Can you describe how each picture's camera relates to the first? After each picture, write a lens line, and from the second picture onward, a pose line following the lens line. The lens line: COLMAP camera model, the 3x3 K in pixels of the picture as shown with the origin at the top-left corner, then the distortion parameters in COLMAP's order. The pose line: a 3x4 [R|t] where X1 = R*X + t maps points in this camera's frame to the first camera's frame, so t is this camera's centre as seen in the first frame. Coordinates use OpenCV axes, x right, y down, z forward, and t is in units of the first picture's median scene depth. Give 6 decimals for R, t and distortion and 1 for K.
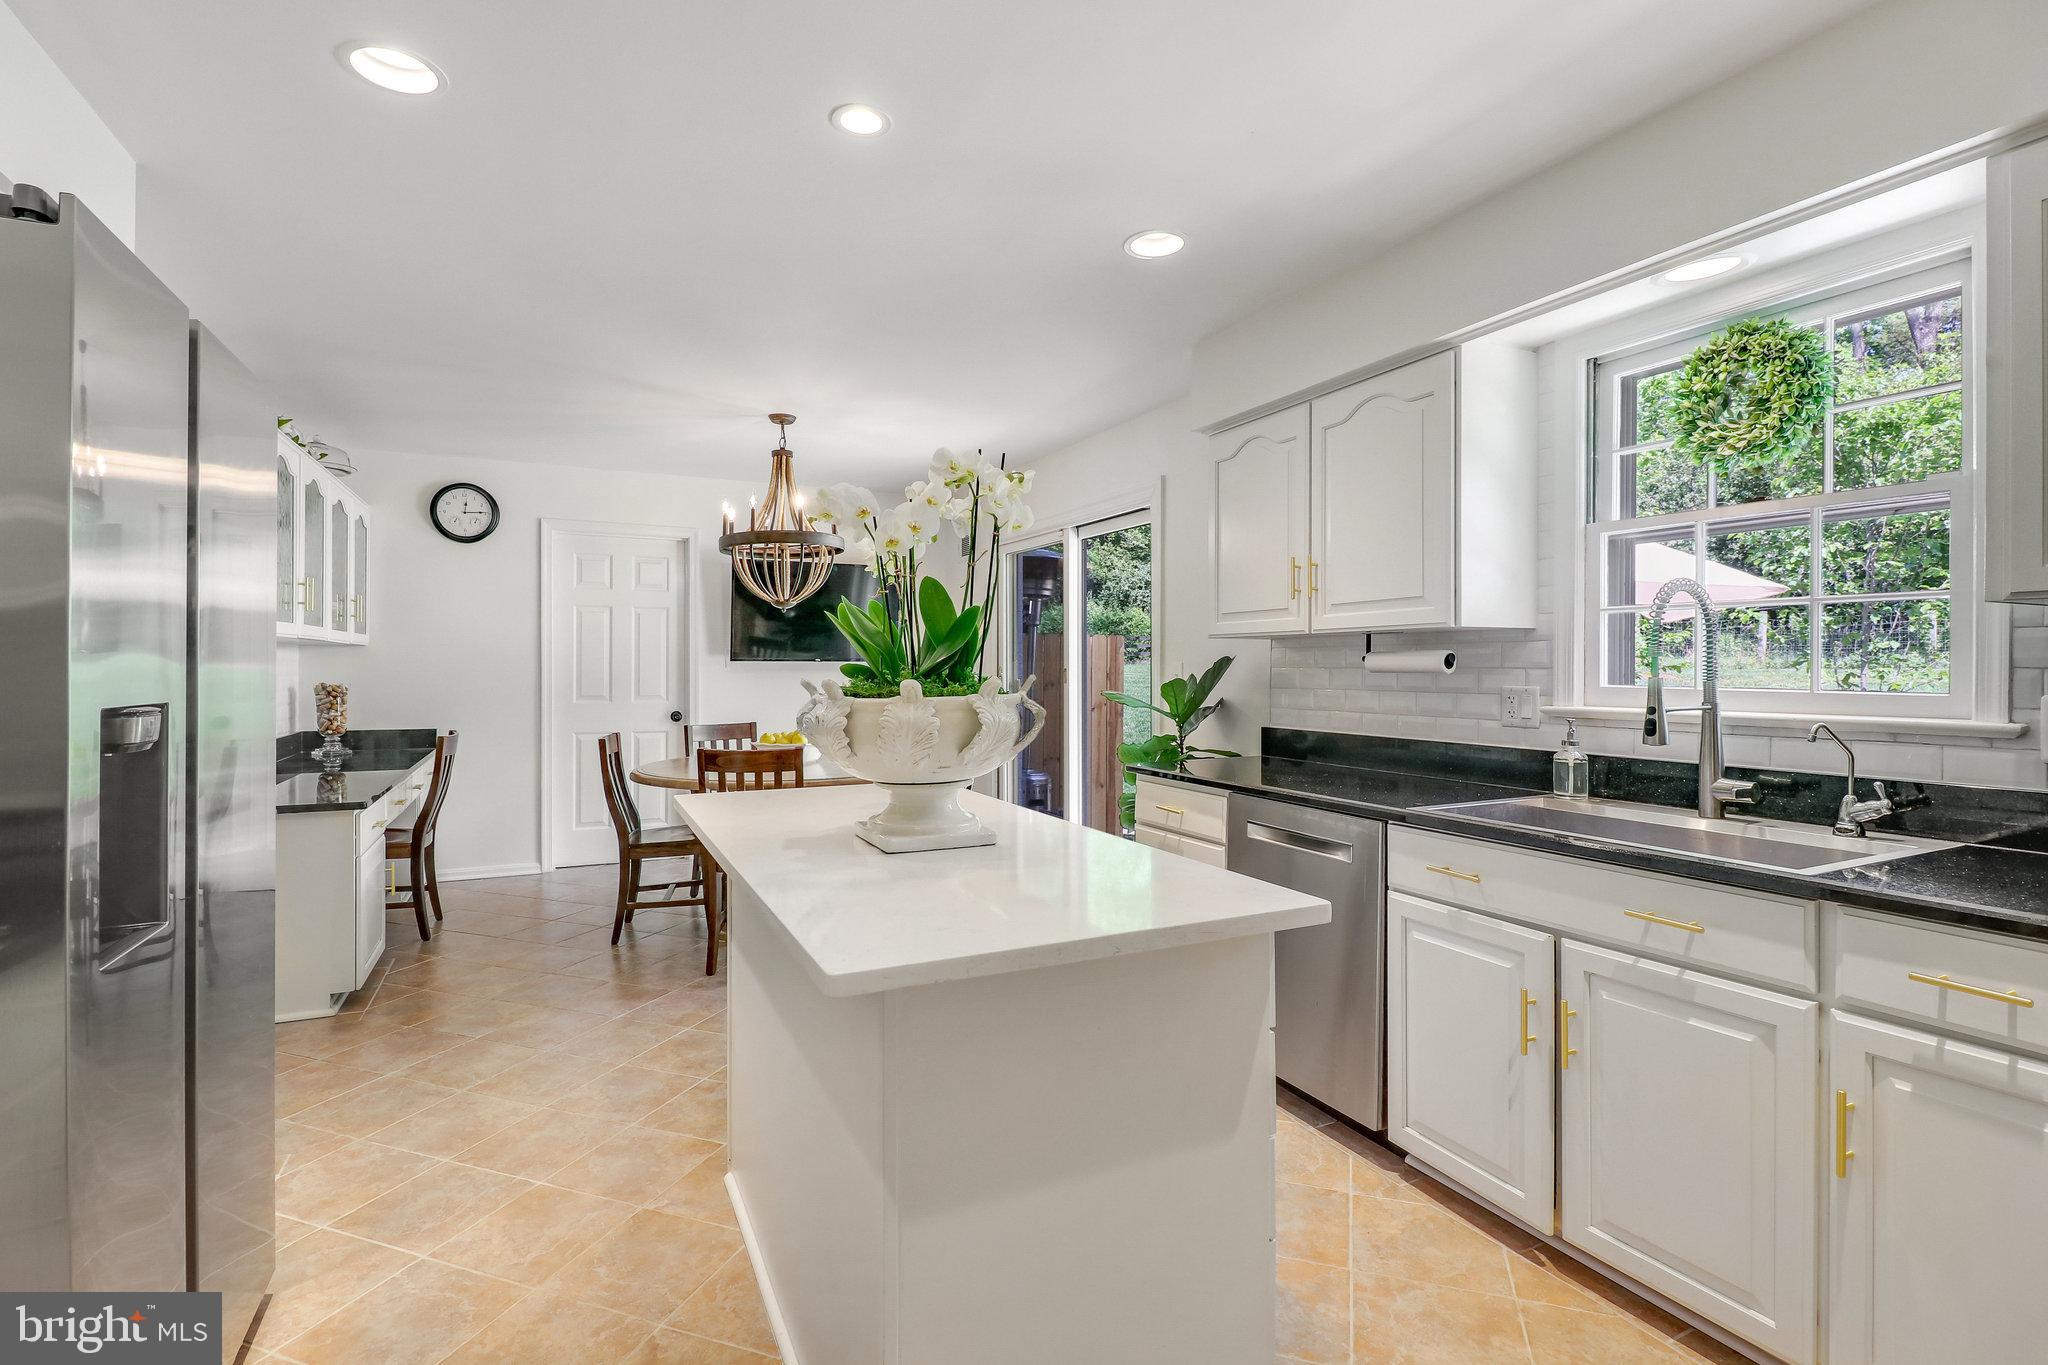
lens RADIAL K [[983.9, 0, 1028.6], [0, 983.9, 665.5], [0, 0, 1]] dist [-0.000090, -0.000172]
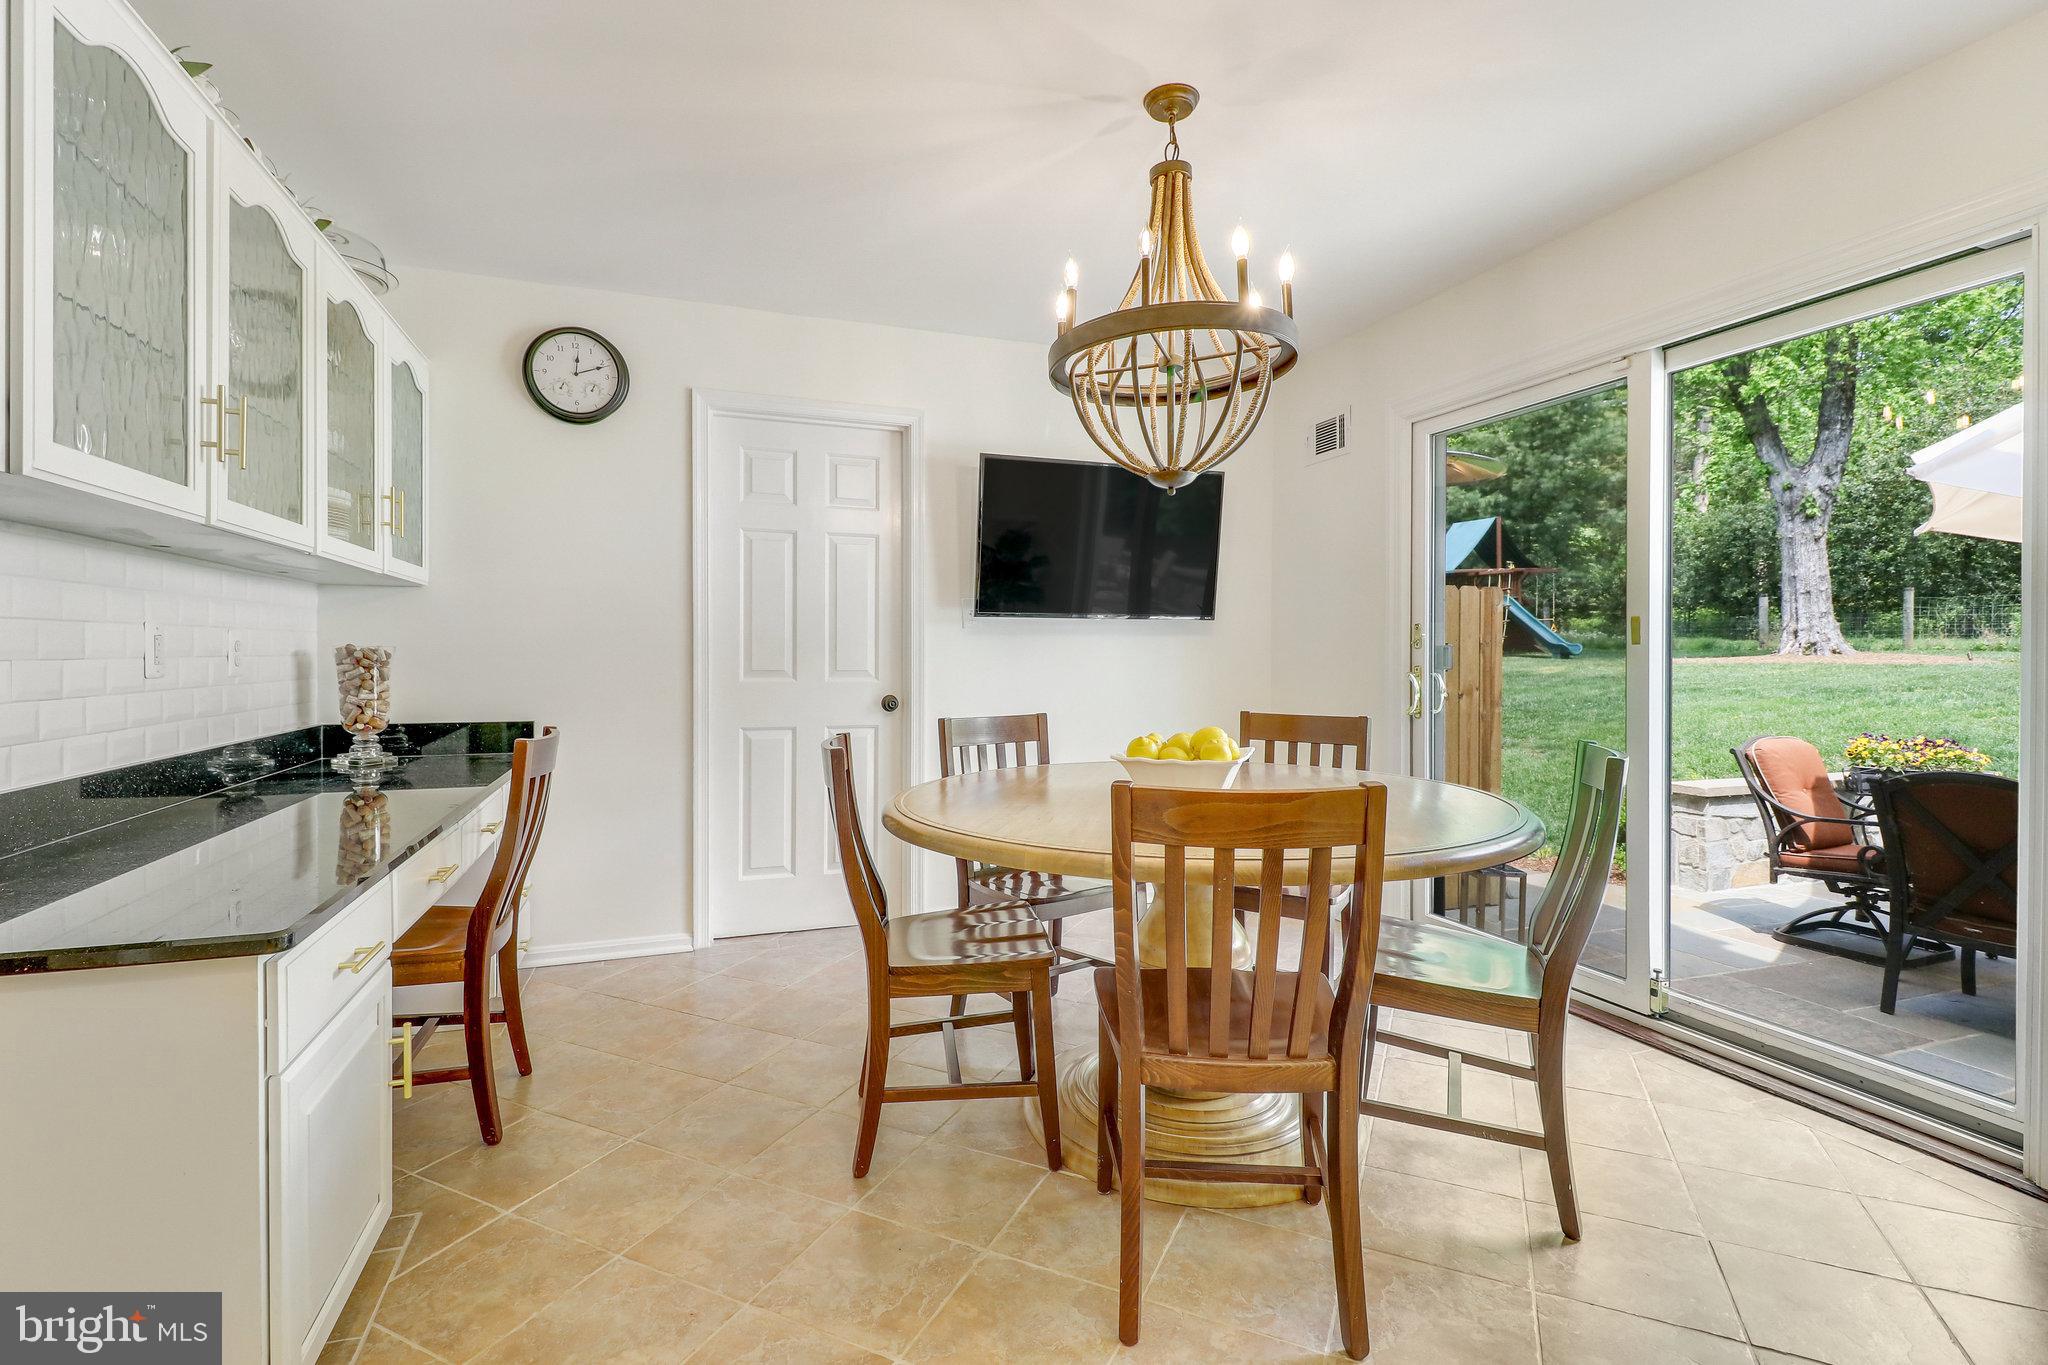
lens RADIAL K [[938.0, 0, 999.3], [0, 938.0, 658.9], [0, 0, 1]] dist [0.027573, -0.016214]
pose [[0.993183, 0.000109, -0.116569, -0.272073], [0.000120, 0.999998, 0.001955, 0.027036], [0.116569, -0.001956, 0.993181, 0.501223]]
